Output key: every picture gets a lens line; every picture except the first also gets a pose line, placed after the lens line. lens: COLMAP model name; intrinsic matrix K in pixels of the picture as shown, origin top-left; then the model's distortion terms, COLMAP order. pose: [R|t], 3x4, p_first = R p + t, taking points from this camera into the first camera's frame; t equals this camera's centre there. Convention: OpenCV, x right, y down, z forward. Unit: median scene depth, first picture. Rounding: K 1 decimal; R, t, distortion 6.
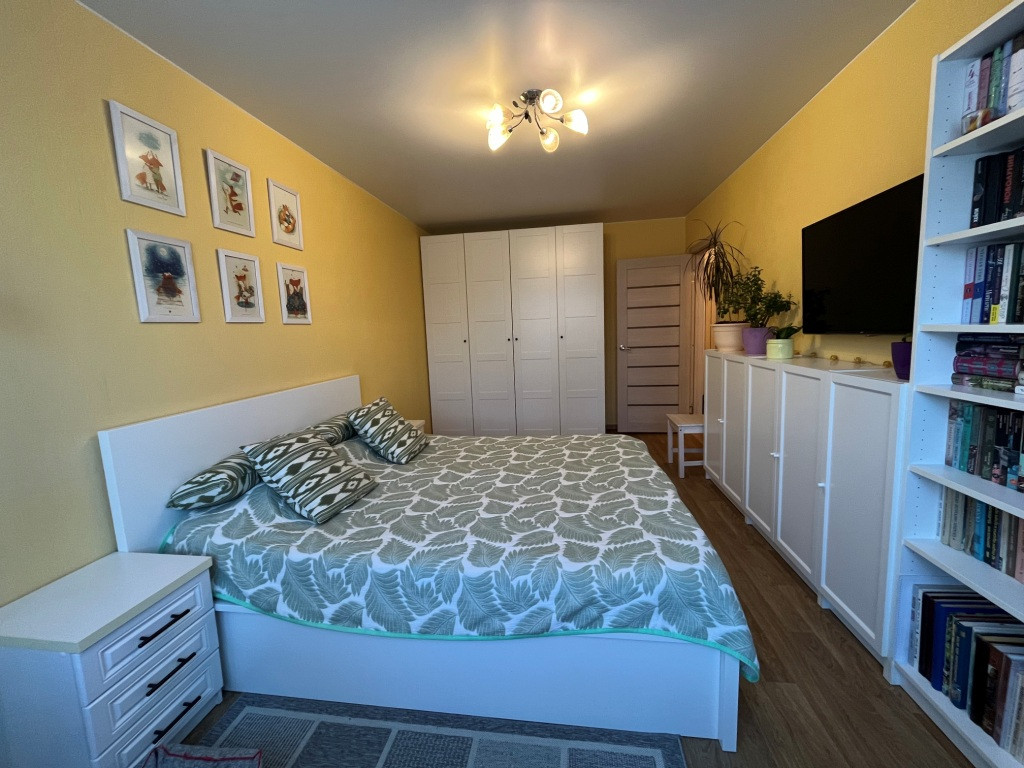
lens RADIAL K [[416.0, 0, 508.9], [0, 416.0, 374.0], [0, 0, 1]] dist [-0.000894, -0.000088]
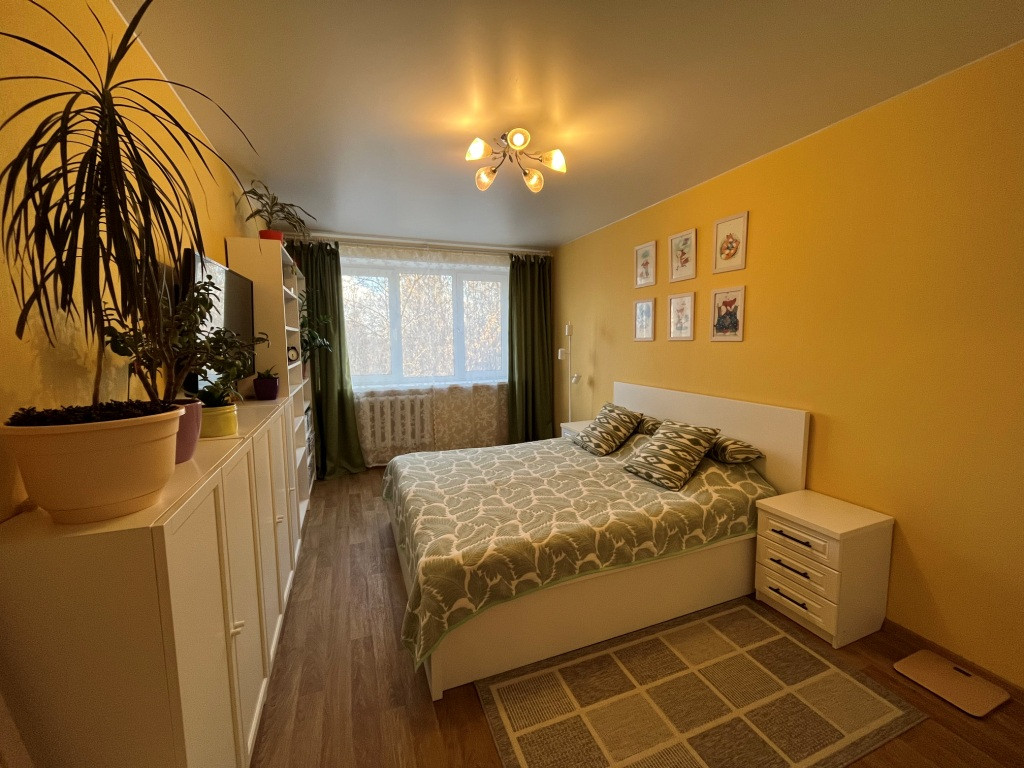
lens RADIAL K [[416.0, 0, 507.0], [0, 416.0, 385.2], [0, 0, 1]] dist [-0.000894, -0.000088]
pose [[-0.862082, 0.116542, -0.493187, 0.566691], [0.003144, 0.974409, 0.224761, -0.262469], [0.506760, 0.192212, -0.840386, 1.700685]]
